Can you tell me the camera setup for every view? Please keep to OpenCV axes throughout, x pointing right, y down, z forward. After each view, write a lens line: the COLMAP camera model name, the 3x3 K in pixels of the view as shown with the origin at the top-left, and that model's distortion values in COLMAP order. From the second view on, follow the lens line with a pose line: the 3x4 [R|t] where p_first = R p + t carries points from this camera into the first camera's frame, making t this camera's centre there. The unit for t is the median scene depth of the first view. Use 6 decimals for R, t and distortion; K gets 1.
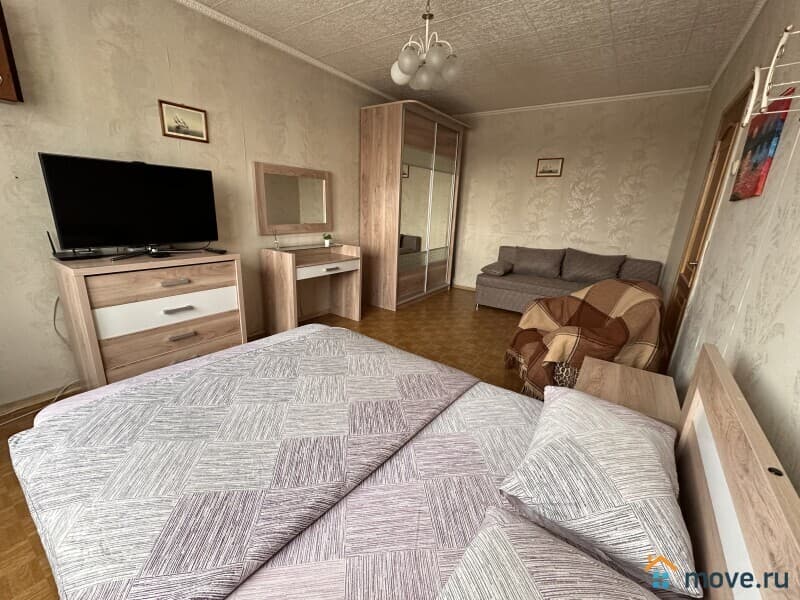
lens RADIAL K [[325.3, 0, 409.6], [0, 325.3, 308.5], [0, 0, 1]] dist [0.001079, 0.001330]
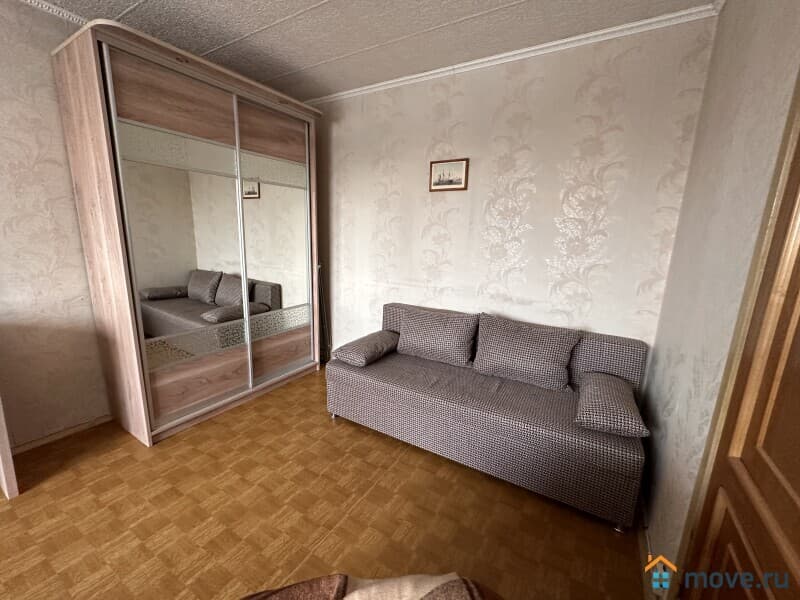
lens RADIAL K [[325.3, 0, 408.6], [0, 325.3, 308.9], [0, 0, 1]] dist [0.001079, 0.001330]
pose [[0.998170, -0.022851, 0.055980, 0.324255], [0.027153, 0.996635, -0.077339, -0.150902], [-0.054025, 0.078717, 0.995432, 0.443137]]
